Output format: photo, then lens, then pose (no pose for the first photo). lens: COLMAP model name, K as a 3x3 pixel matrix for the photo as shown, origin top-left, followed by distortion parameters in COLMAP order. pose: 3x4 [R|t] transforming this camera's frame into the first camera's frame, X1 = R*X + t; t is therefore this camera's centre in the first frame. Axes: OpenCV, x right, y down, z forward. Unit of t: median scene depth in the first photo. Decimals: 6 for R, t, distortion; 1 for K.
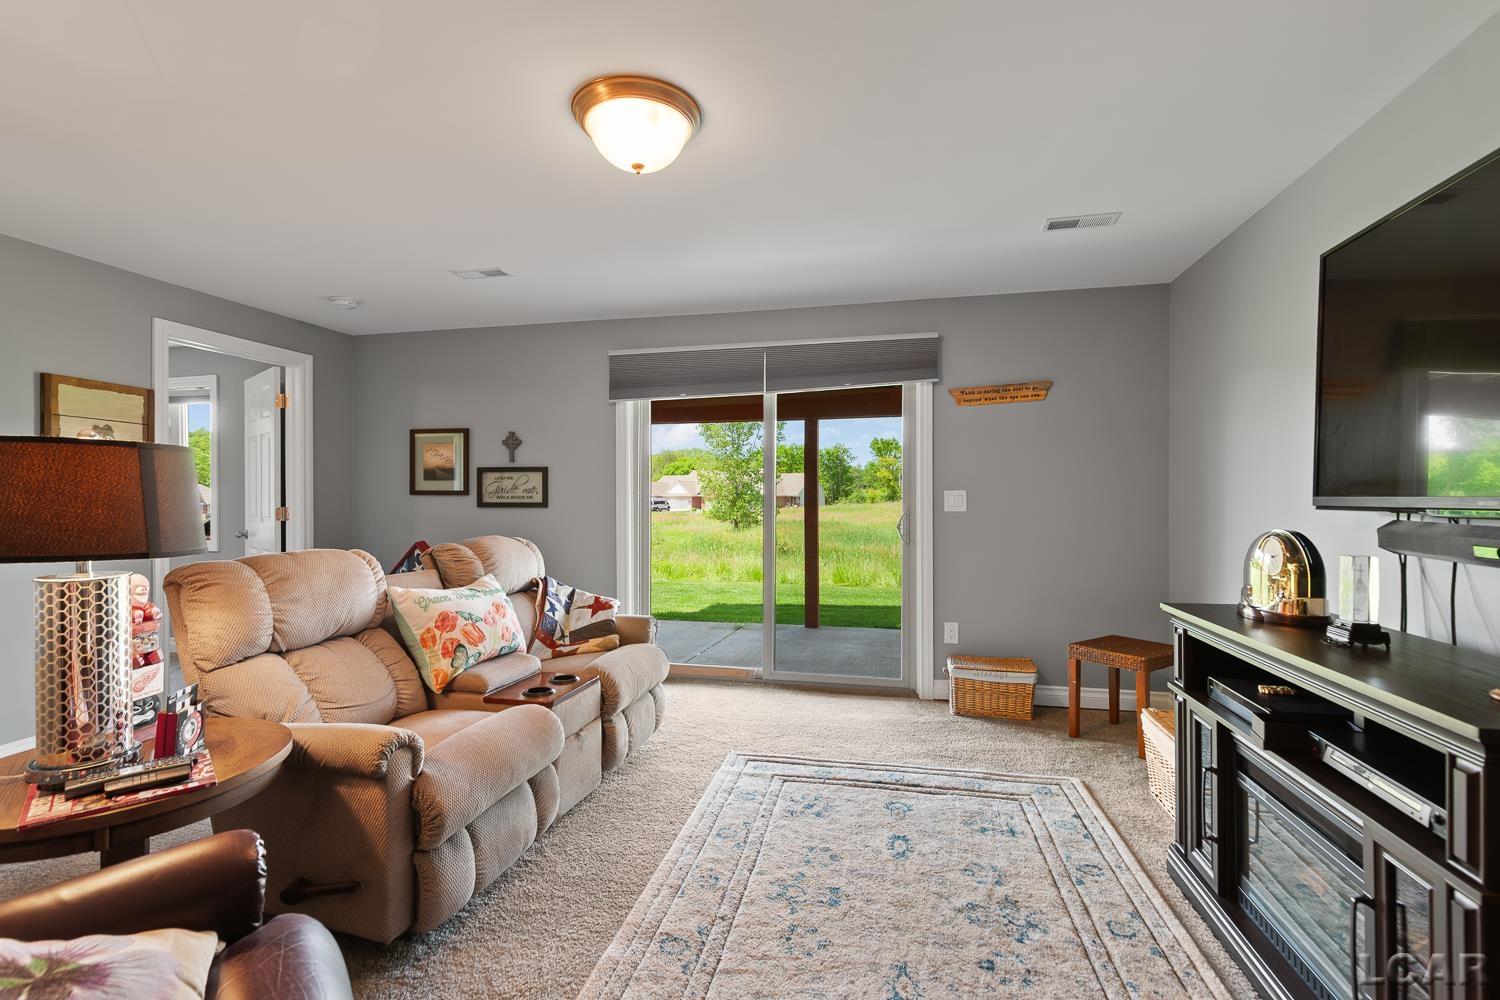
lens RADIAL K [[685.0, 0, 750.0], [0, 685.0, 500.0], [0, 0, 1]] dist [0.004194, 0.000119]
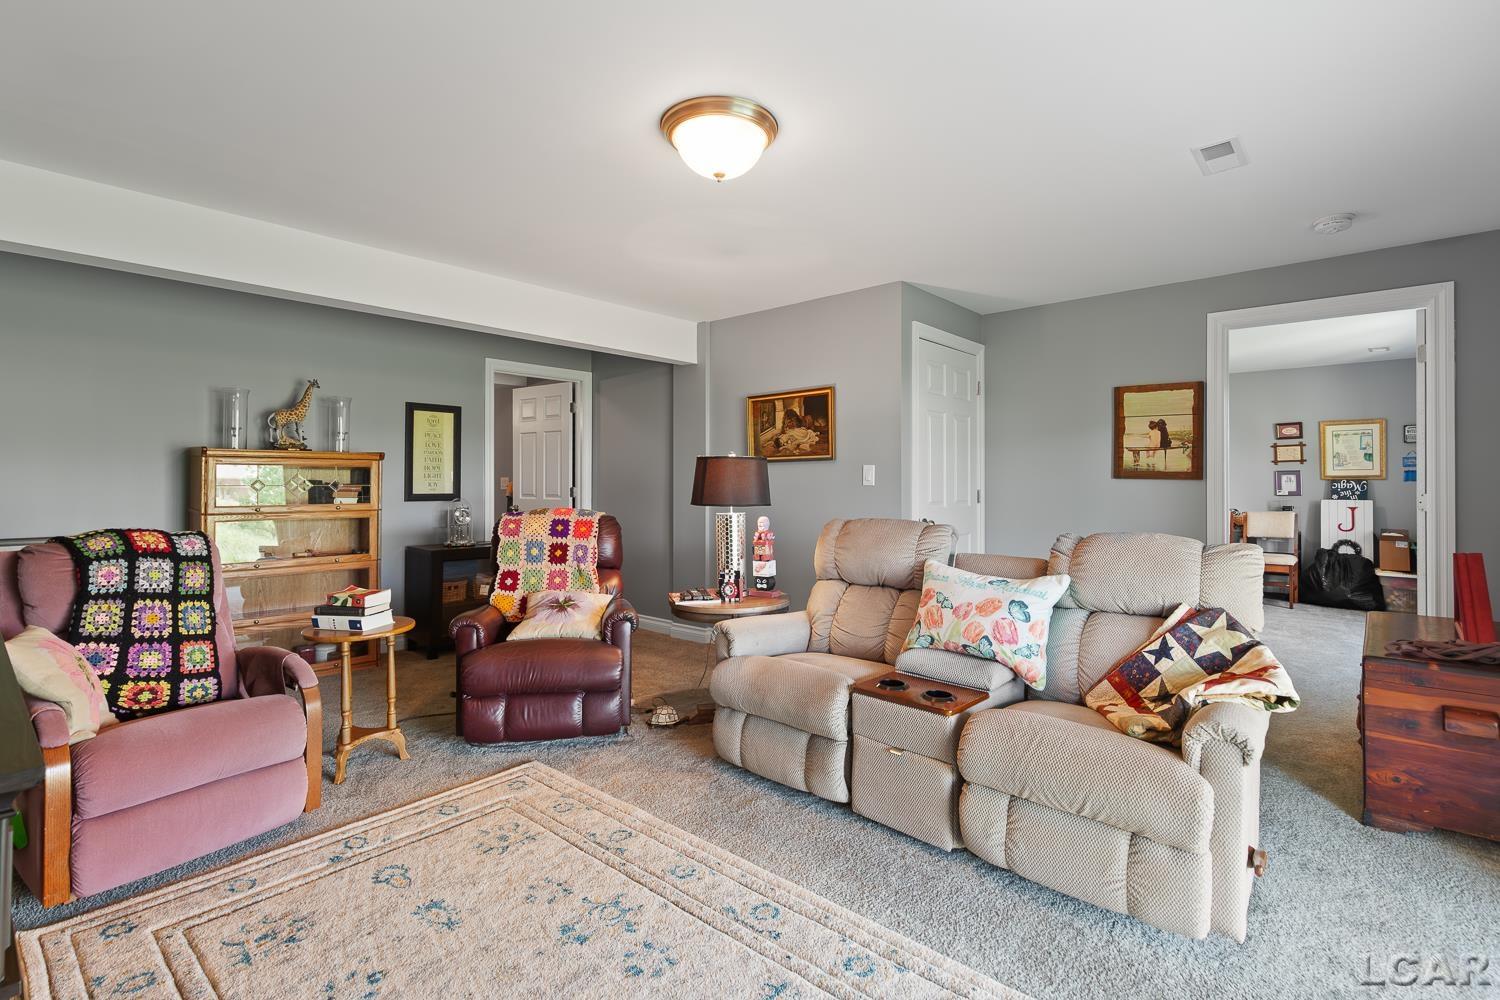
lens RADIAL K [[701.4, 0, 747.2], [0, 701.4, 474.8], [0, 0, 1]] dist [0.001277, -0.000004]
pose [[-0.493280, -0.006573, -0.869846, 0.687088], [-0.002378, 0.999978, -0.006207, -0.005334], [0.869867, -0.000993, -0.493285, 1.407096]]
